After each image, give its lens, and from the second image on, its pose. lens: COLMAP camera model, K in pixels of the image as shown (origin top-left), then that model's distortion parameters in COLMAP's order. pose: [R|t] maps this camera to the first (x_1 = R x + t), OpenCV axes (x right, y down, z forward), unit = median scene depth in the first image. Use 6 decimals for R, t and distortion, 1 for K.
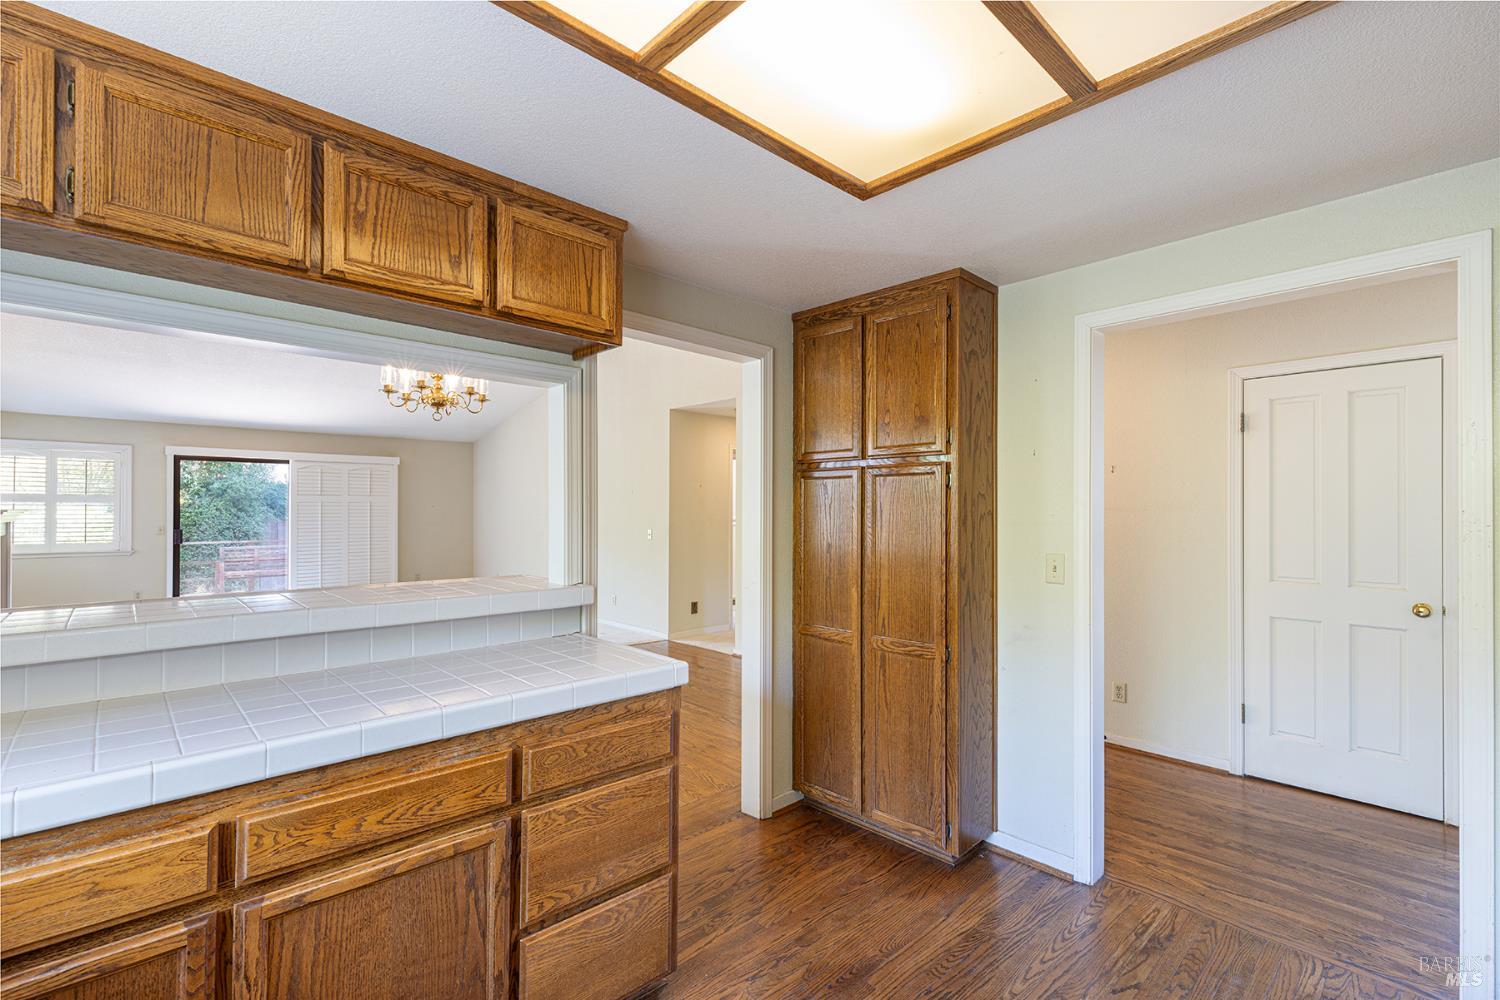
lens RADIAL K [[674.5, 0, 752.3], [0, 674.5, 505.0], [0, 0, 1]] dist [0.009928, -0.002546]
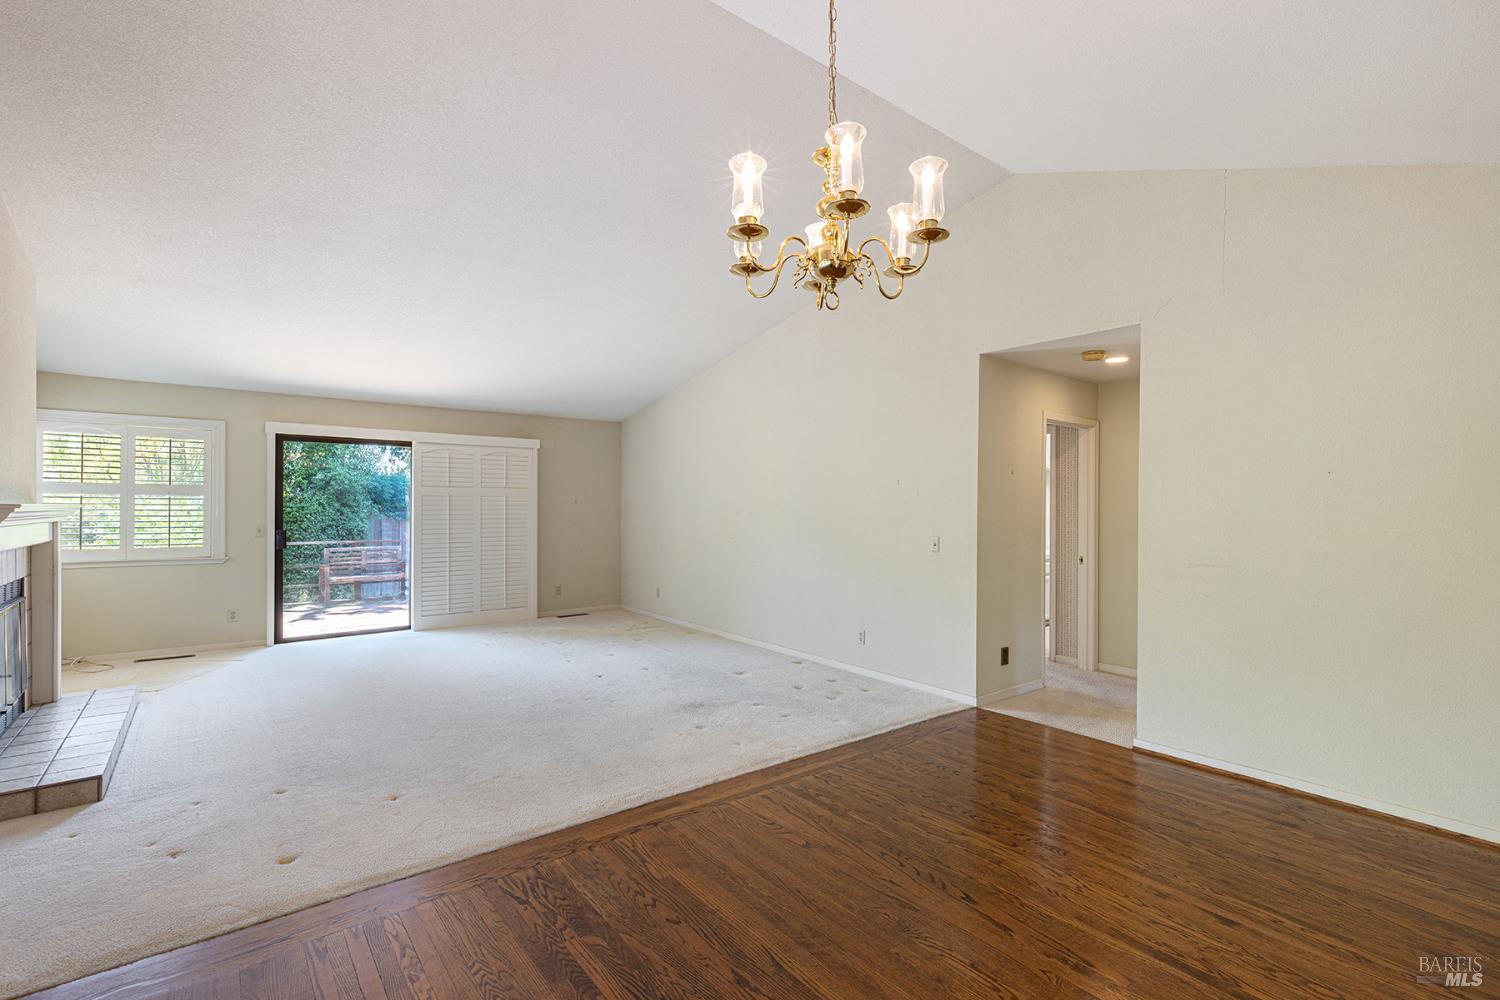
lens RADIAL K [[674.5, 0, 754.7], [0, 674.5, 509.9], [0, 0, 1]] dist [0.009928, -0.002546]
pose [[0.996183, 0.006055, -0.087079, -0.245571], [-0.005052, 0.999918, 0.011743, 0.001405], [0.087143, -0.011258, 0.996132, 0.282978]]
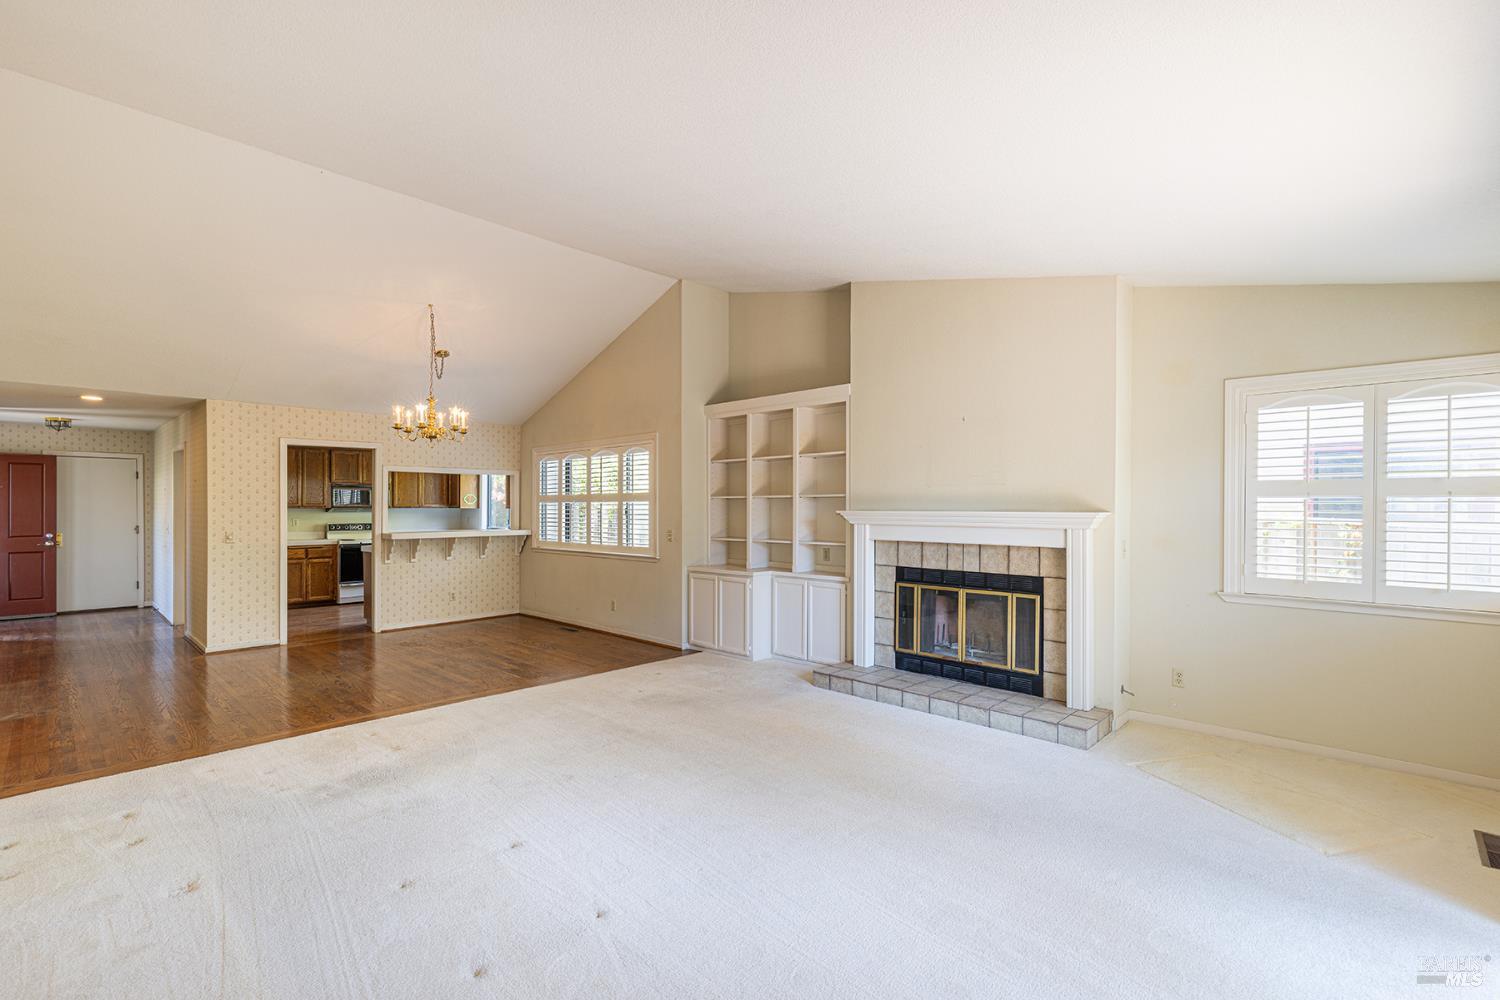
lens RADIAL K [[674.5, 0, 759.7], [0, 674.5, 504.2], [0, 0, 1]] dist [0.009928, -0.002546]
pose [[-0.998545, -0.001554, -0.053908, -0.554584], [-0.000924, 0.999931, -0.011705, 0.005704], [0.053923, -0.011638, -0.998477, 1.264554]]
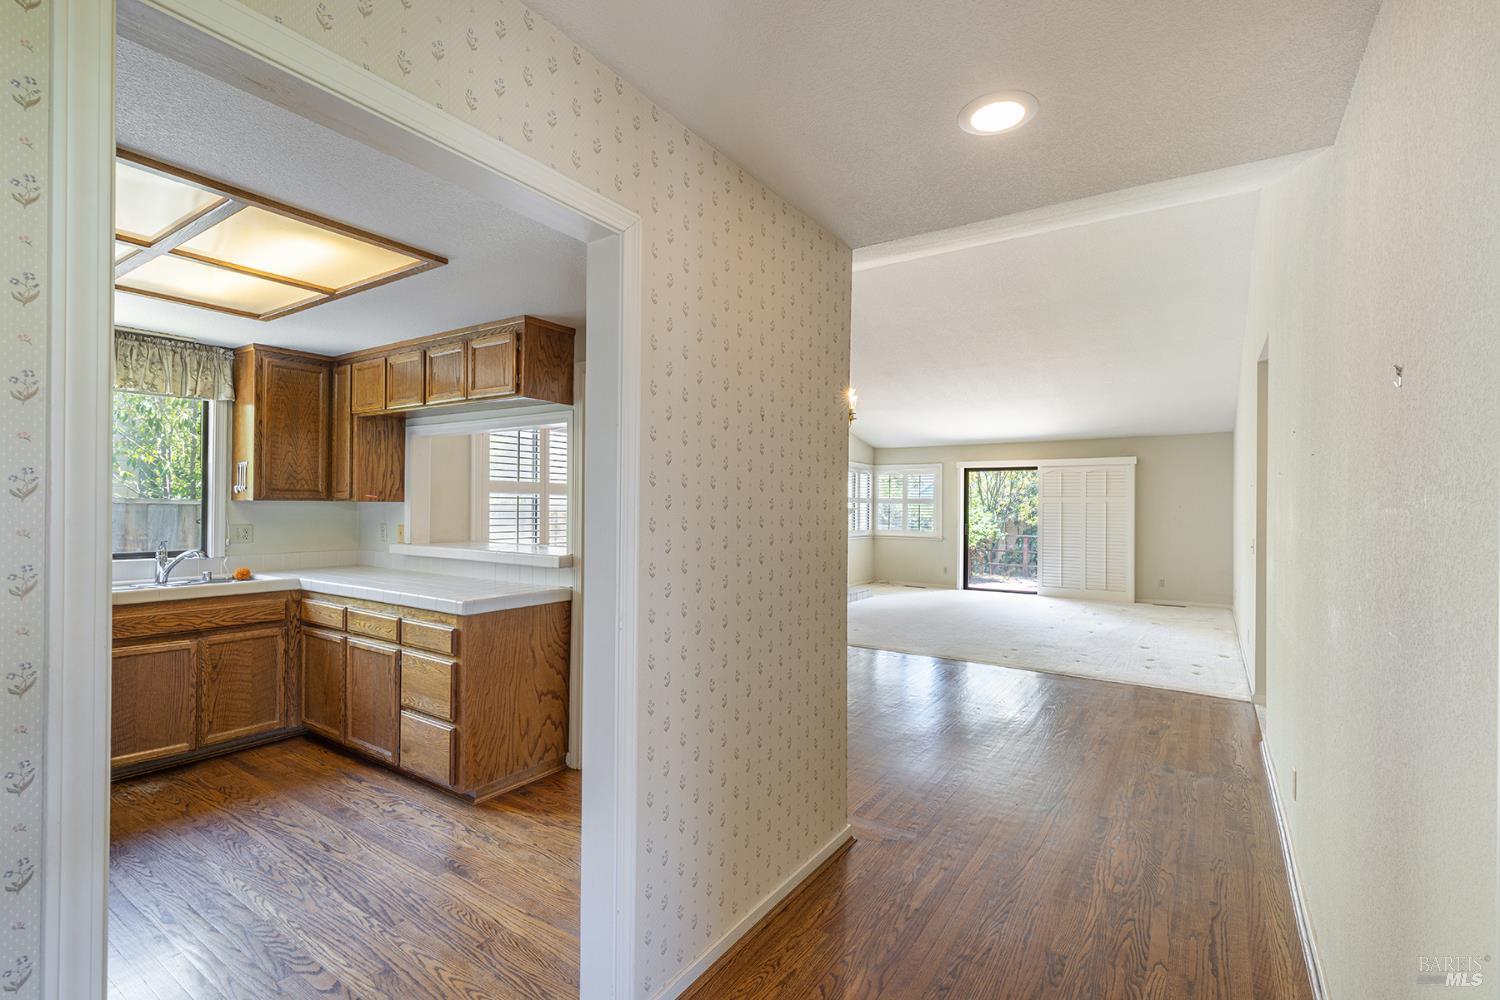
lens RADIAL K [[674.5, 0, 759.7], [0, 674.5, 502.9], [0, 0, 1]] dist [0.009928, -0.002546]
pose [[0.224523, -0.004505, -0.974458, 0.376112], [-0.002052, 0.999985, -0.005095, 0.002857], [0.974467, 0.003144, 0.224510, 0.312434]]
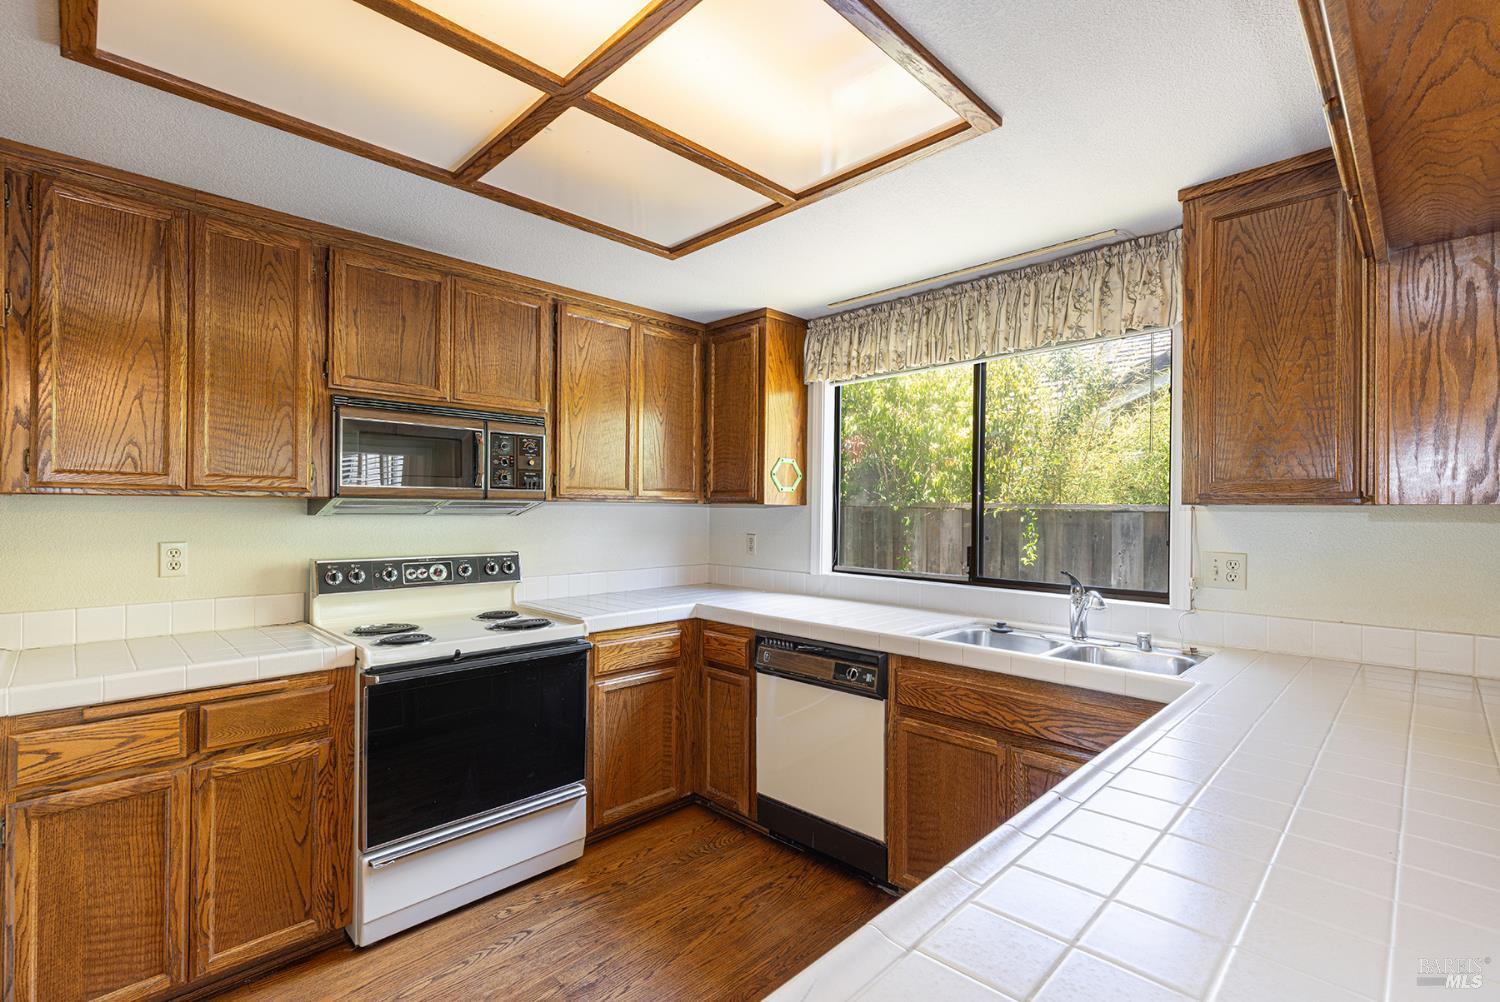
lens RADIAL K [[674.5, 0, 759.6], [0, 674.5, 509.3], [0, 0, 1]] dist [0.009928, -0.002546]
pose [[-0.999378, -0.010047, -0.033794, -0.025412], [-0.009848, 0.999933, -0.006050, 0.003886], [0.033853, -0.005713, -0.999411, 0.304181]]
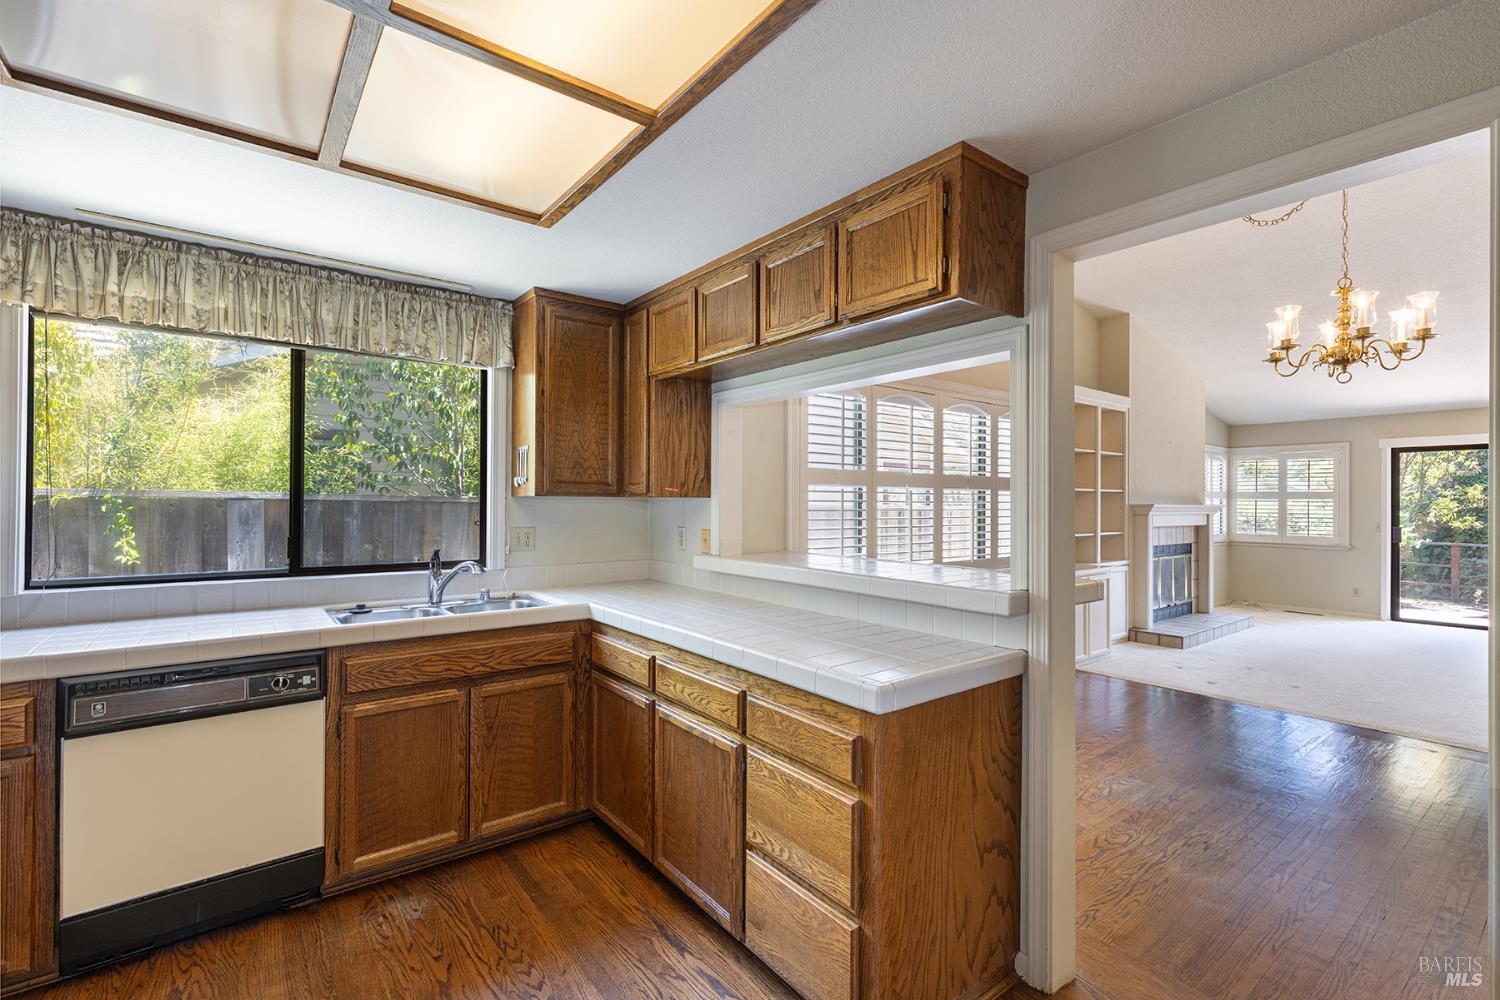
lens RADIAL K [[674.5, 0, 767.7], [0, 674.5, 499.1], [0, 0, 1]] dist [0.009928, -0.002546]
pose [[-0.086180, -0.006716, -0.996257, 0.169985], [0.000856, 0.999976, -0.006815, 0.003675], [0.996279, -0.001440, -0.086172, 0.222836]]
